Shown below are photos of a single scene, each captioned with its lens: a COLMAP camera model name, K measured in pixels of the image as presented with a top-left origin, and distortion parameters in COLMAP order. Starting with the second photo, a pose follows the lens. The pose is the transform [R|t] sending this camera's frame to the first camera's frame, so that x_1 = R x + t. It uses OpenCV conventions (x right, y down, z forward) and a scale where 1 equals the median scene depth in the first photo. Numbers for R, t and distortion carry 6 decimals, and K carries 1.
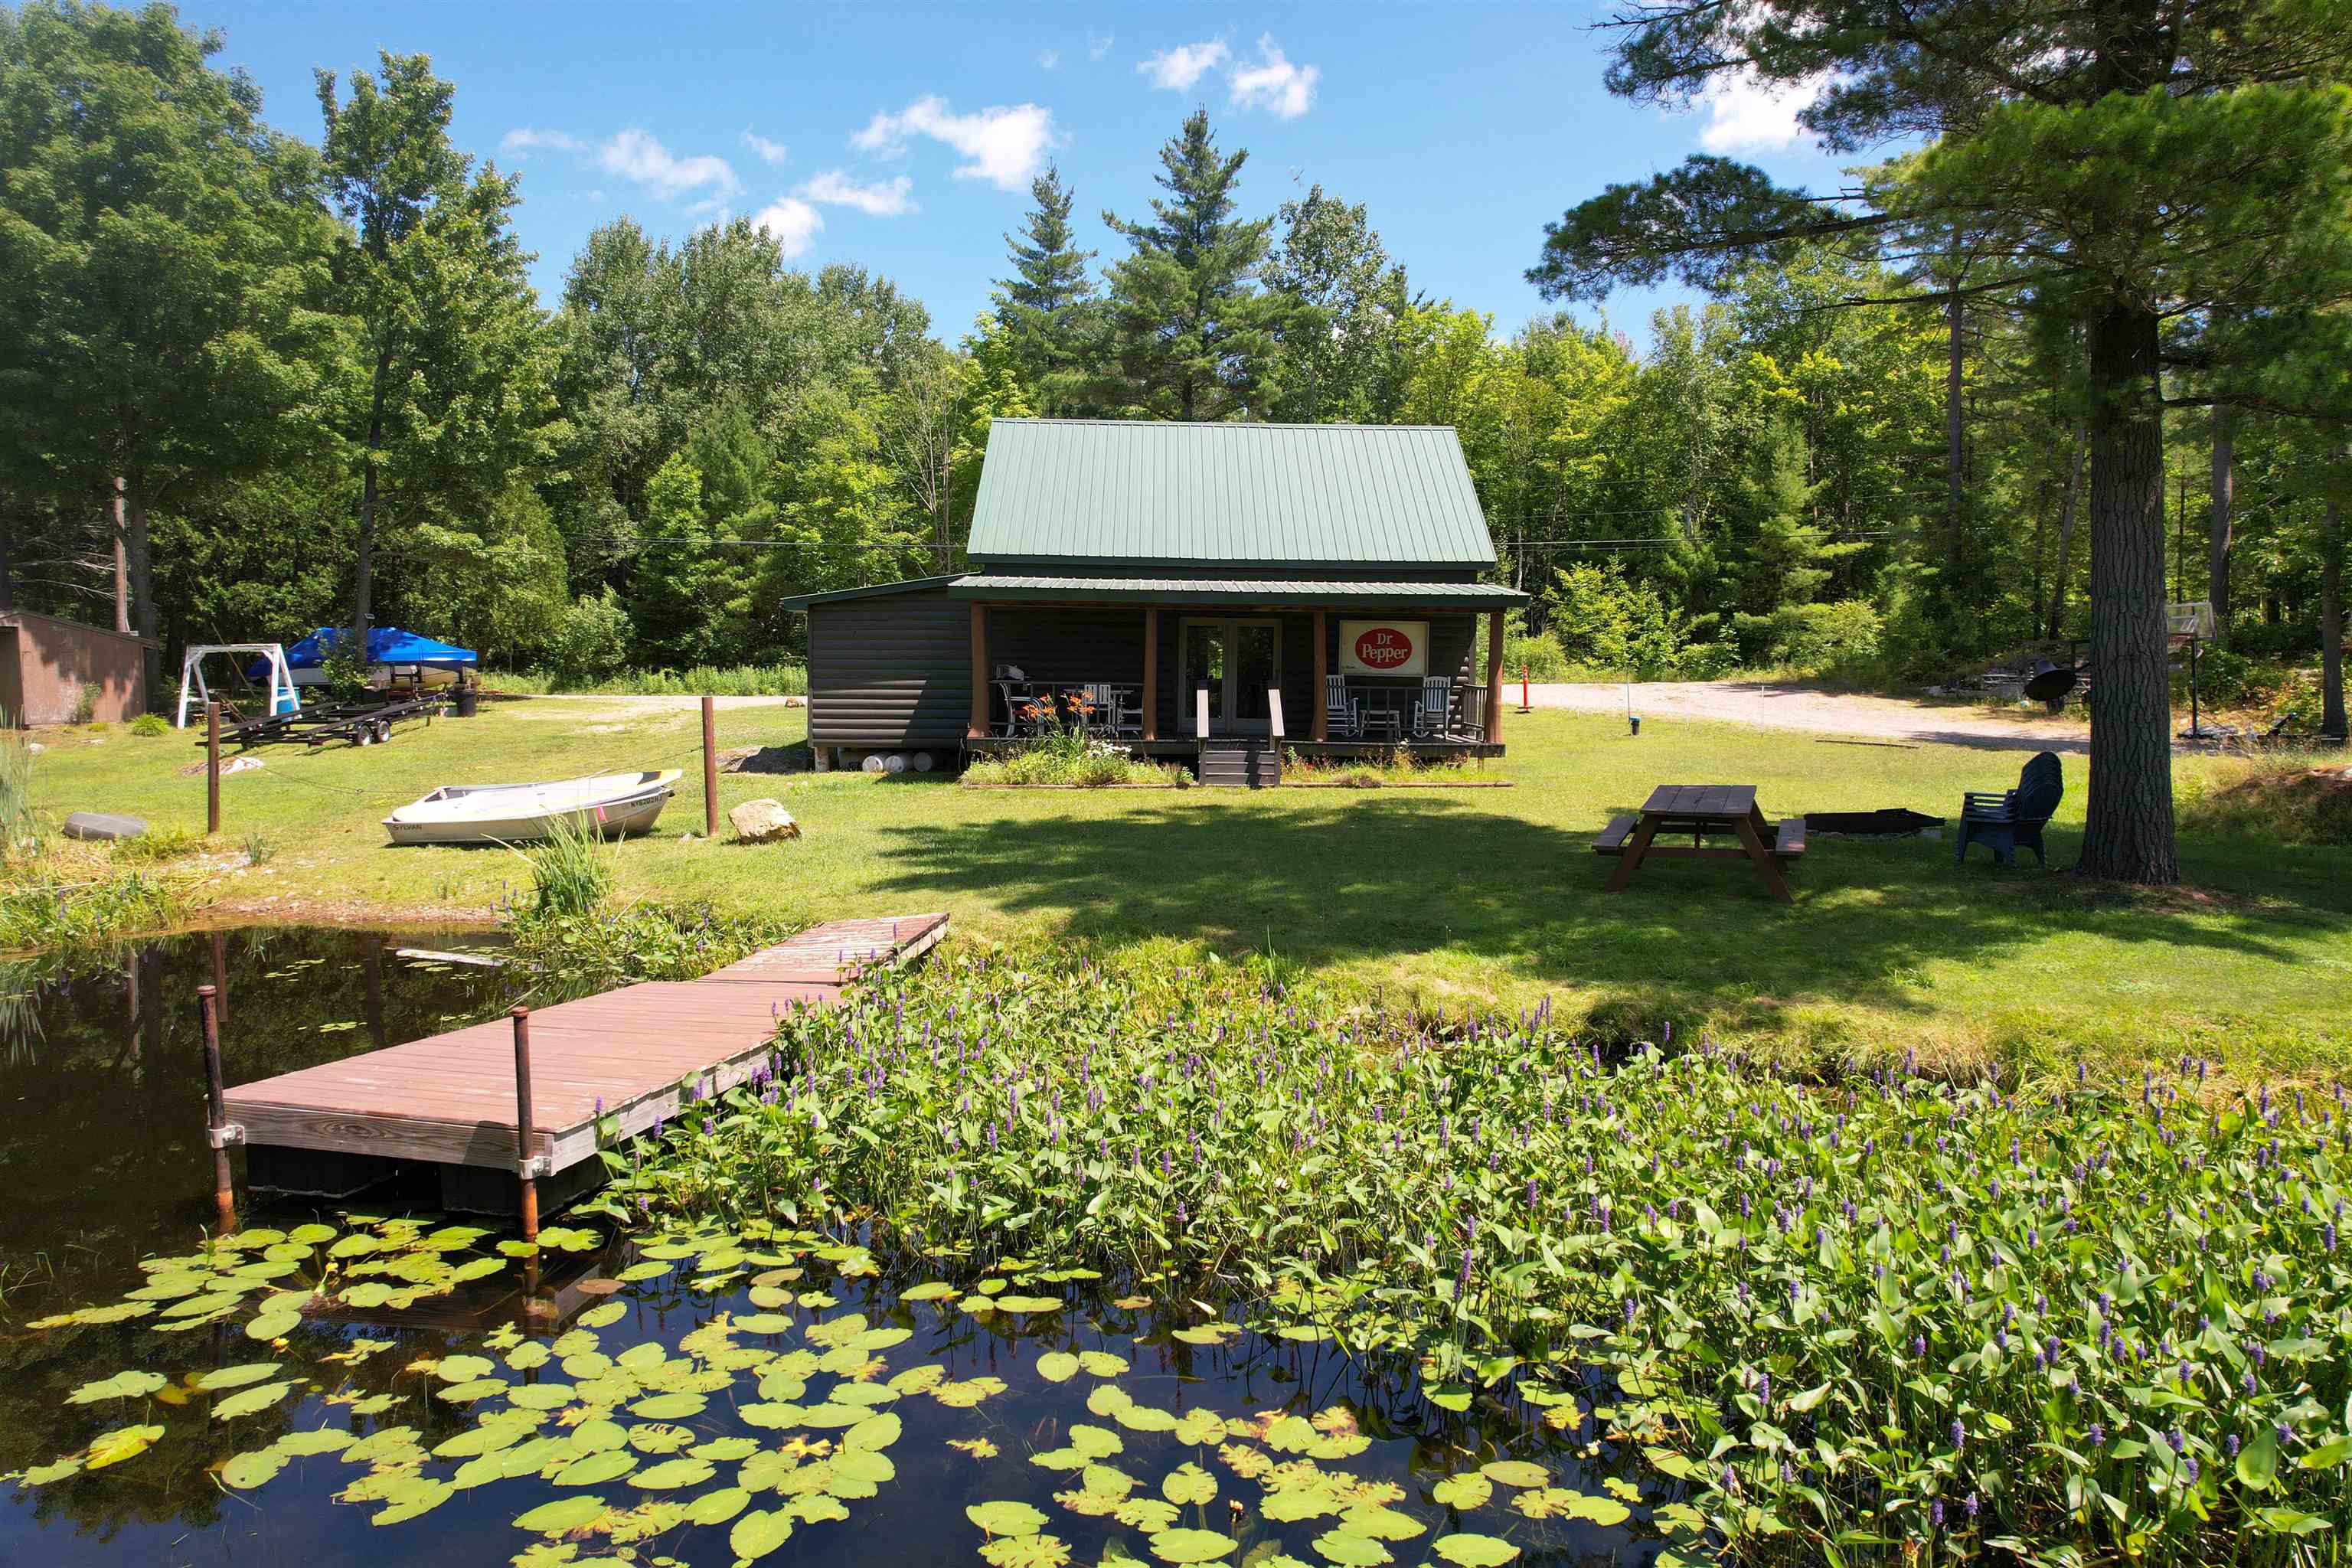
lens RADIAL K [[1480.0, 0, 1201.5], [0, 1480.0, 783.8], [0, 0, 1]] dist [-0.054316, 0.042583]
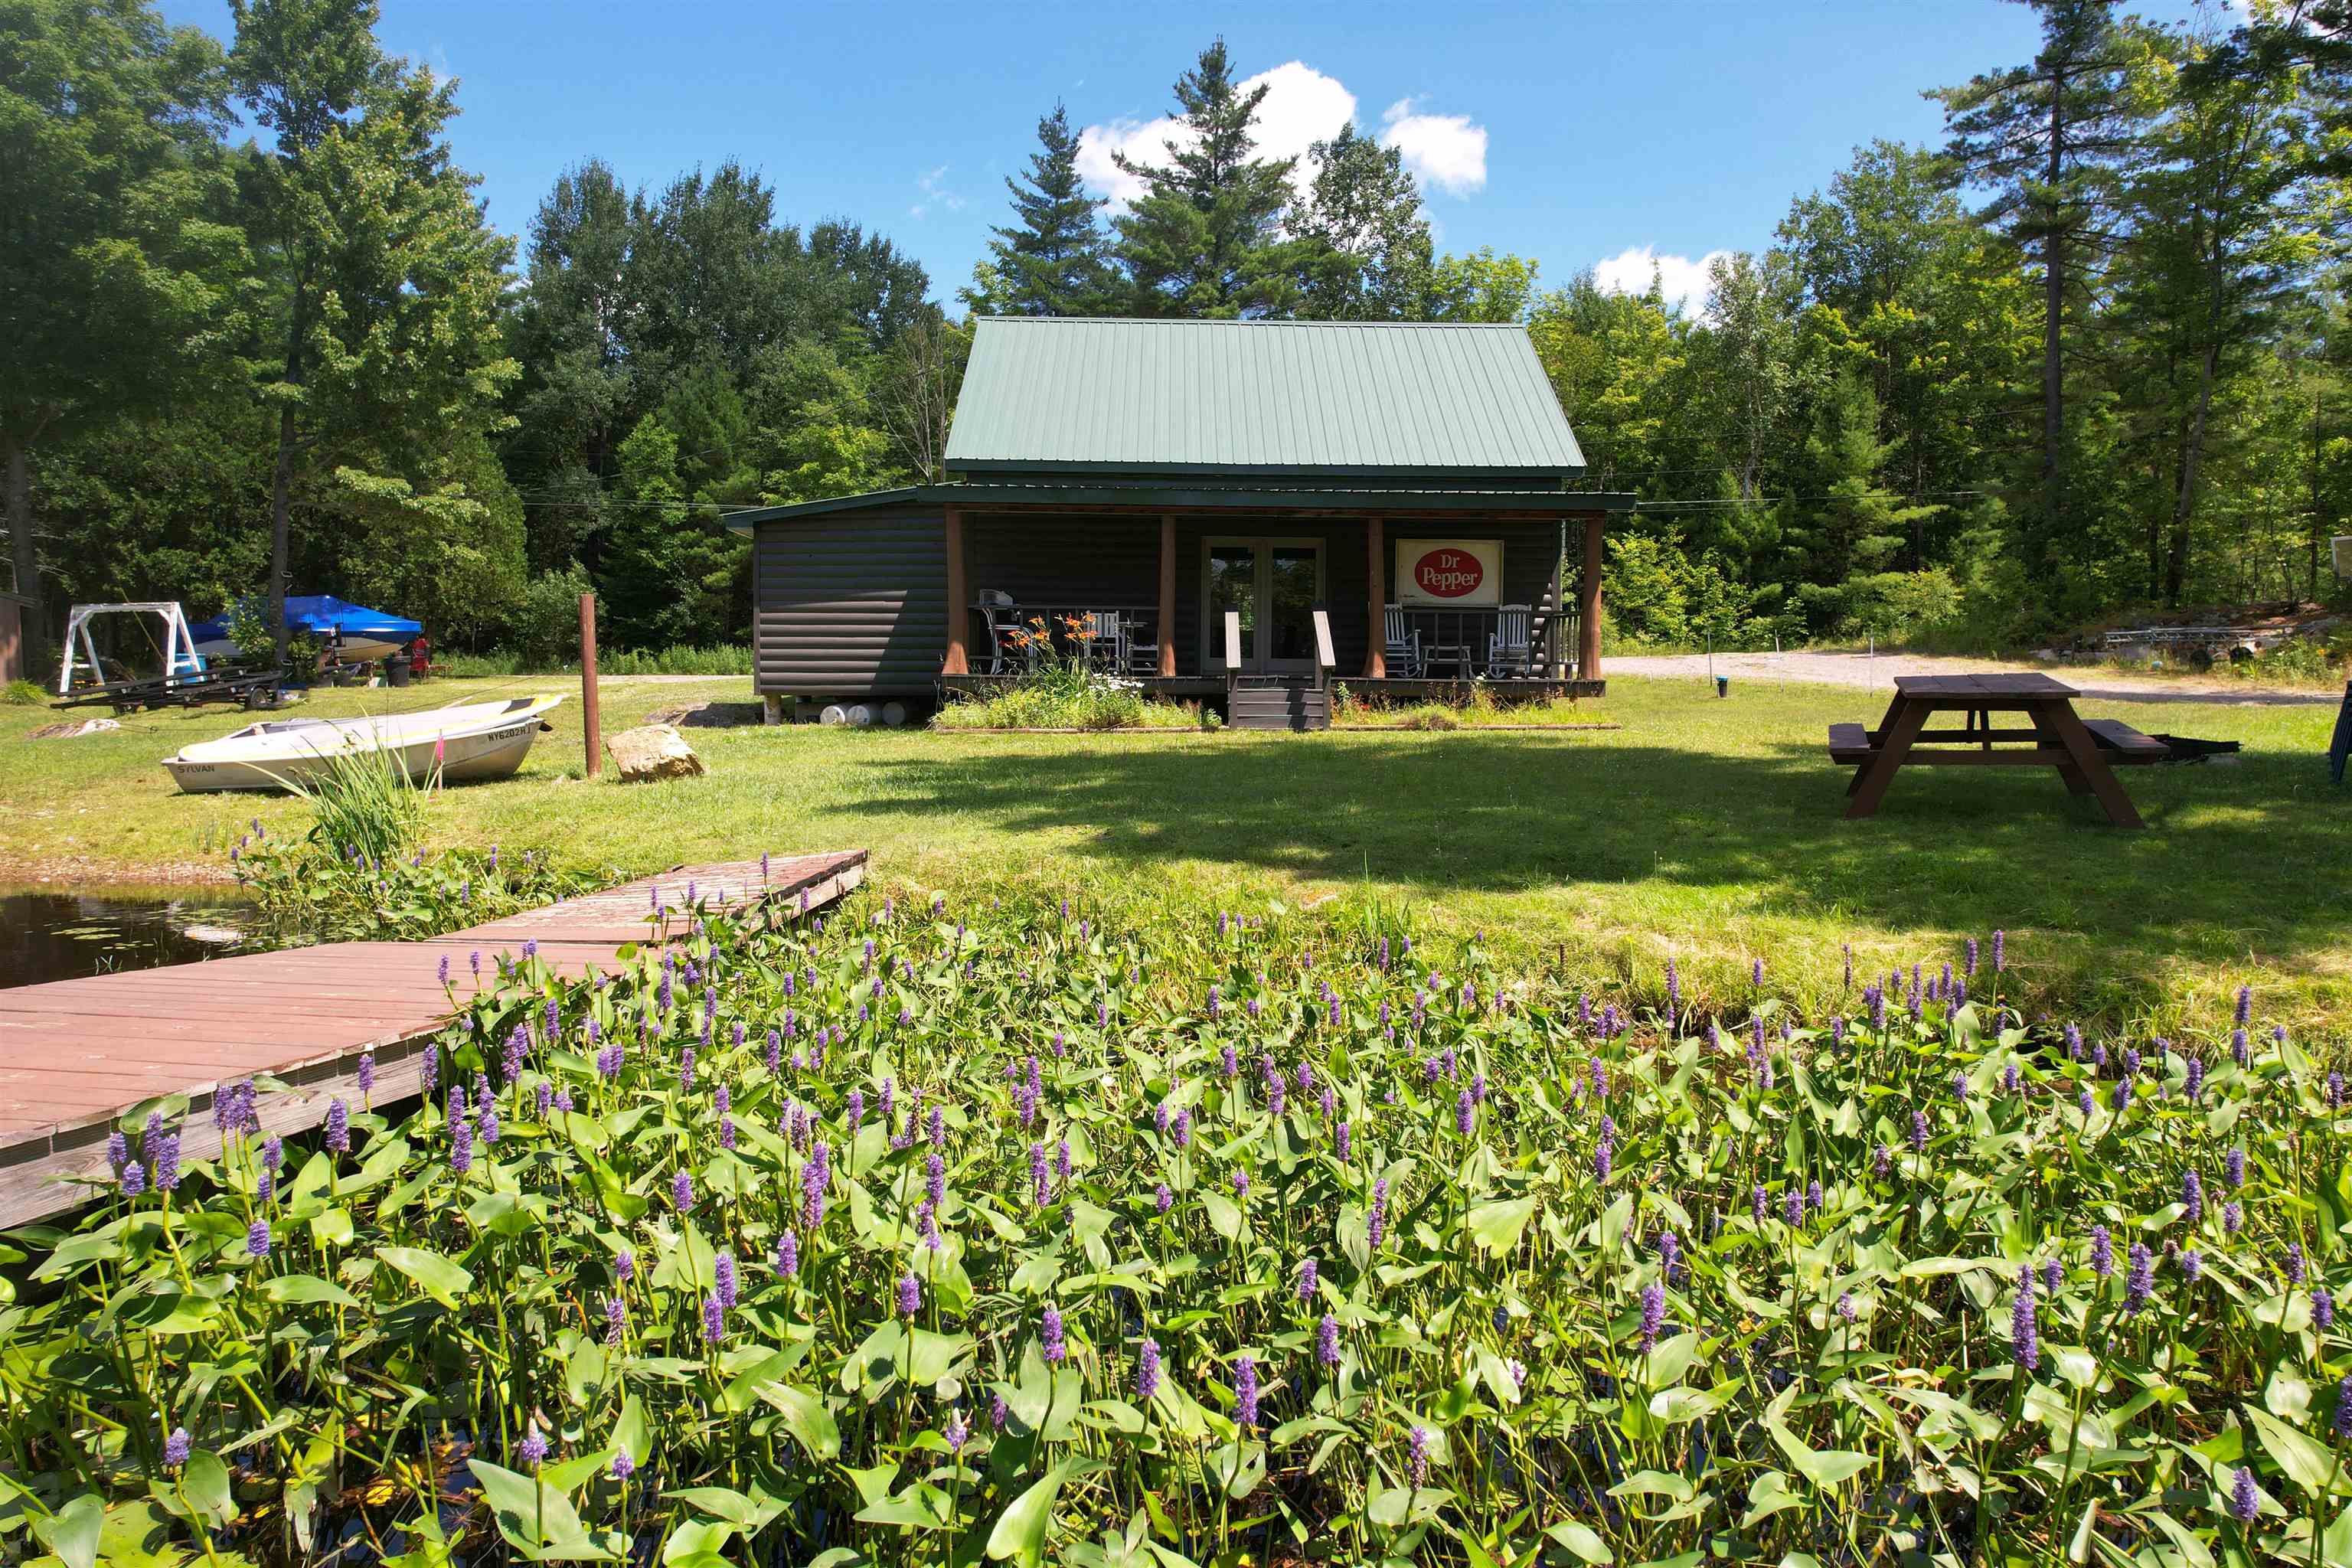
lens RADIAL K [[1475.0, 0, 1204.4], [0, 1475.0, 798.1], [0, 0, 1]] dist [-0.048538, 0.042527]
pose [[0.999960, -0.003918, -0.008005, -0.005313], [0.003928, 0.999992, 0.001188, 0.022744], [0.008001, -0.001219, 0.999967, 0.121324]]
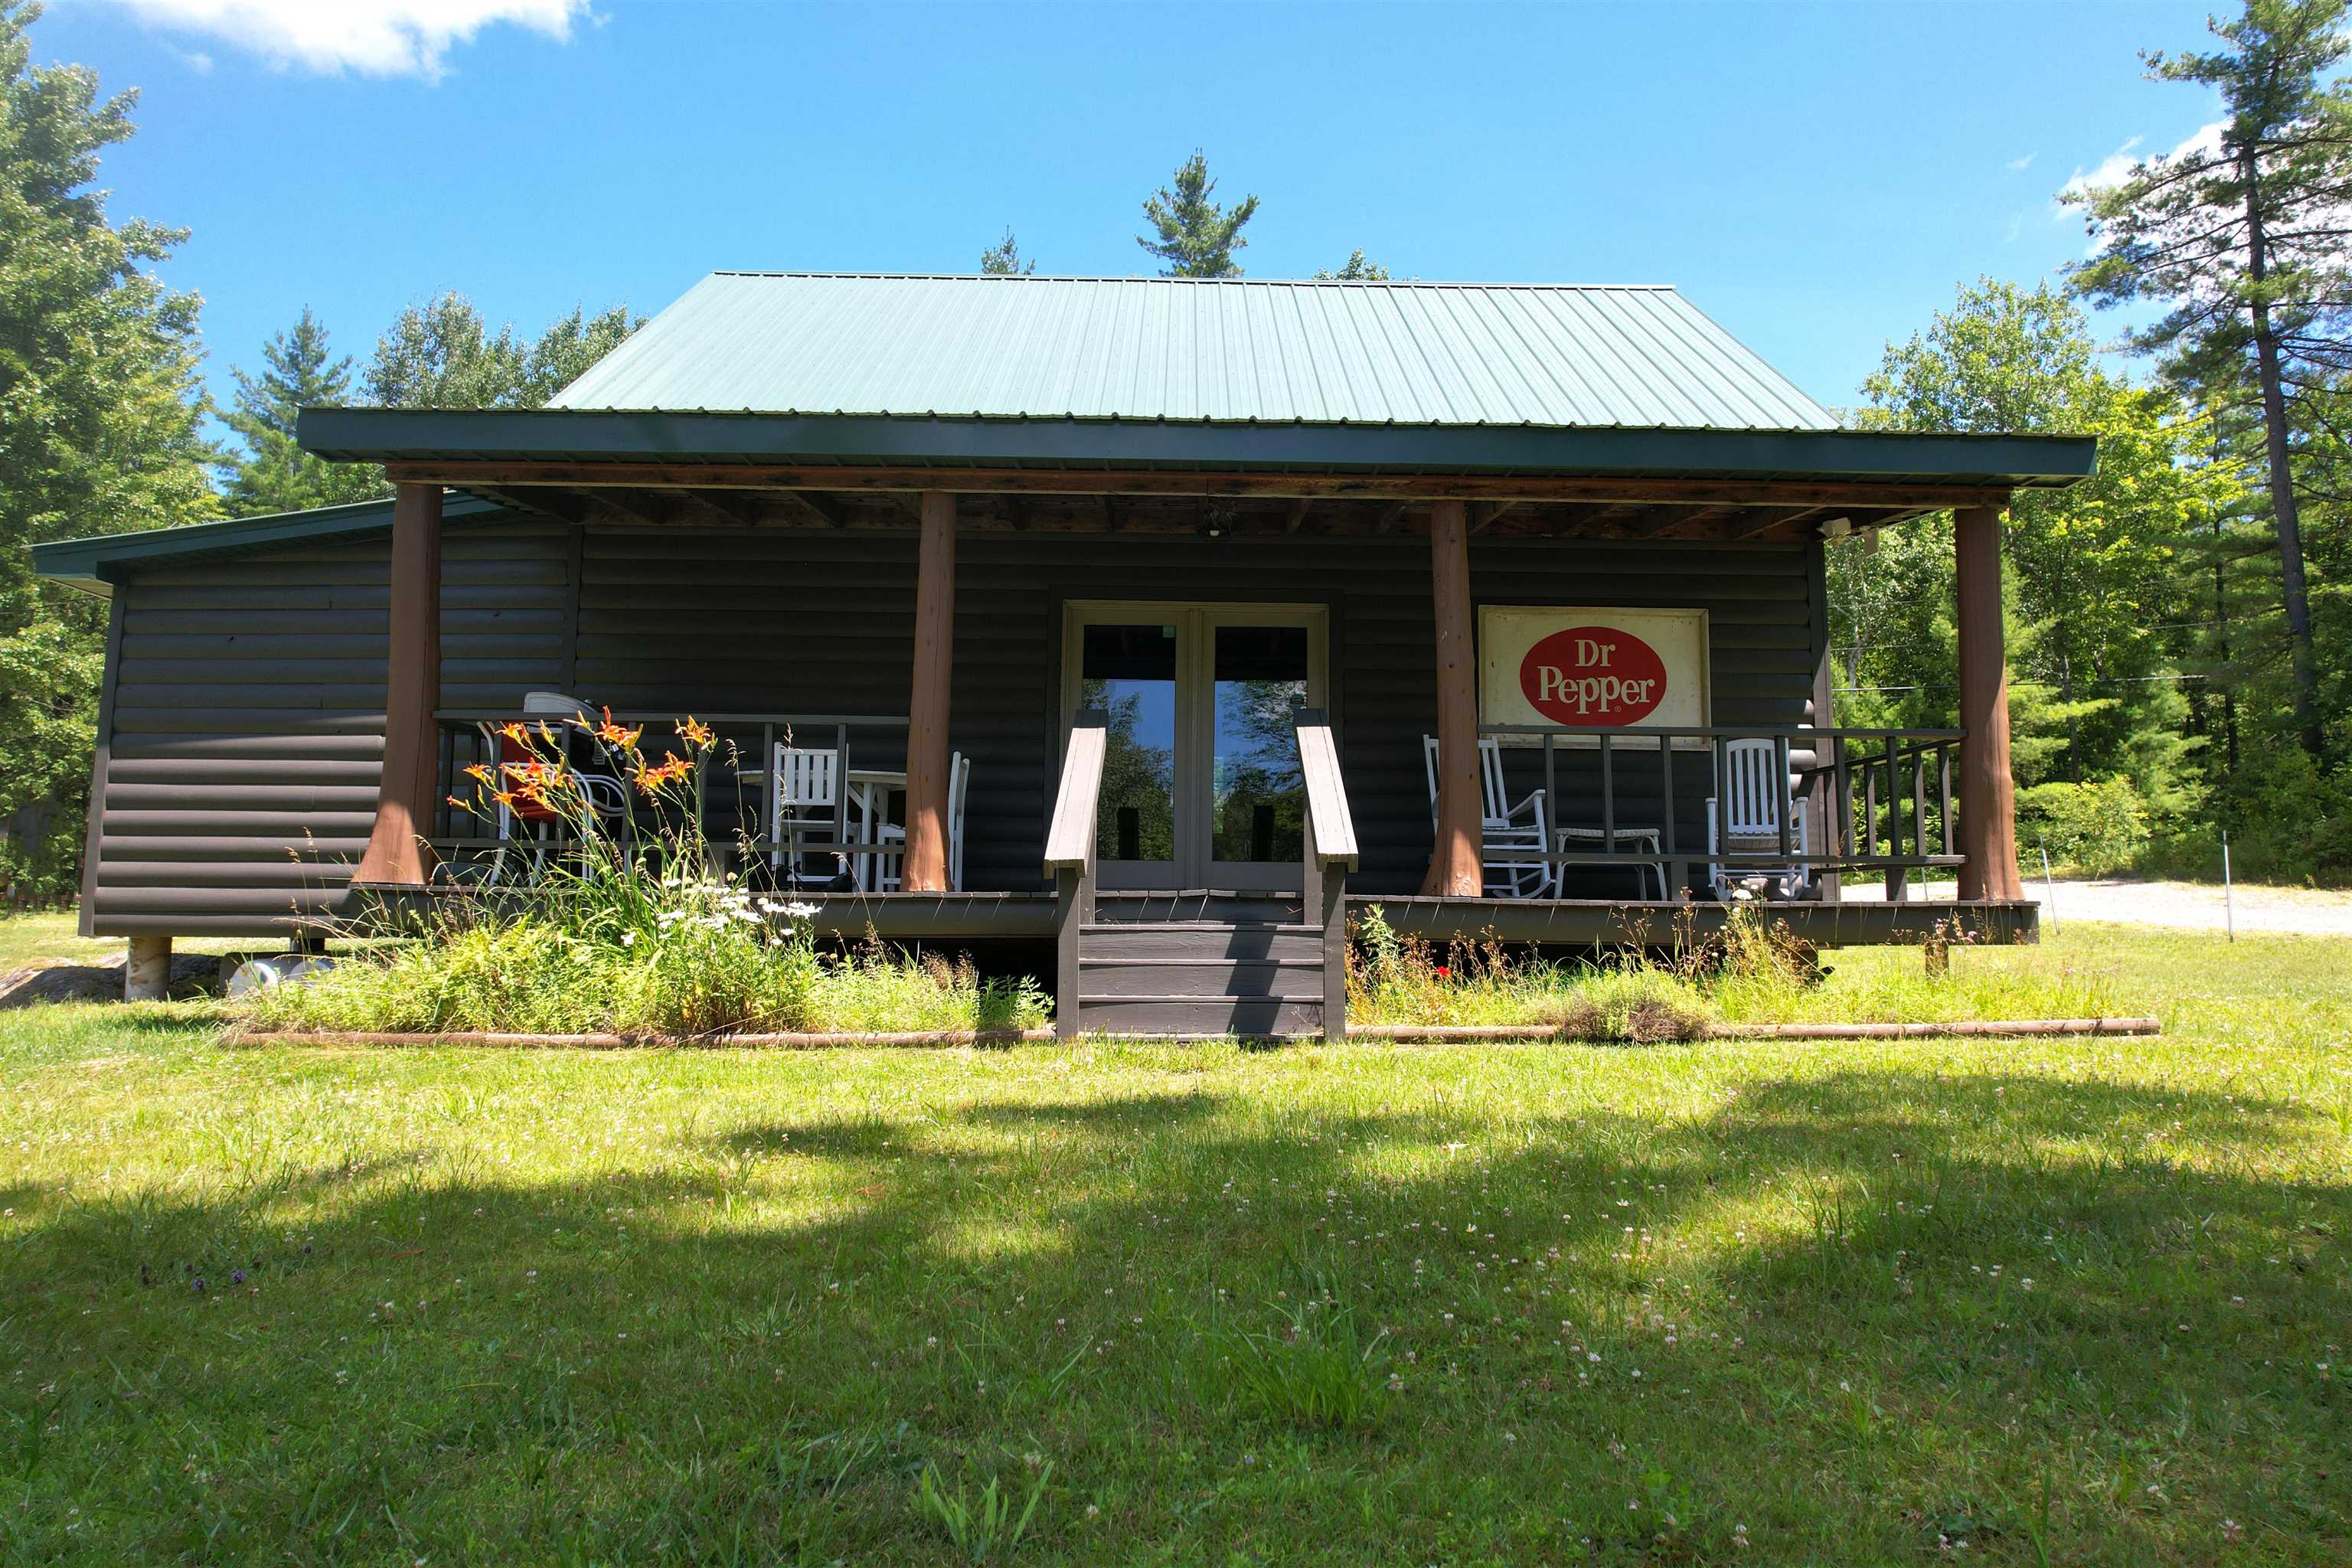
lens RADIAL K [[1475.0, 0, 1204.4], [0, 1475.0, 798.1], [0, 0, 1]] dist [-0.048538, 0.042527]
pose [[0.999907, -0.003394, -0.013181, 0.018424], [0.001188, 0.986474, -0.163914, 0.001300], [0.013559, 0.163883, 0.986387, 0.433907]]
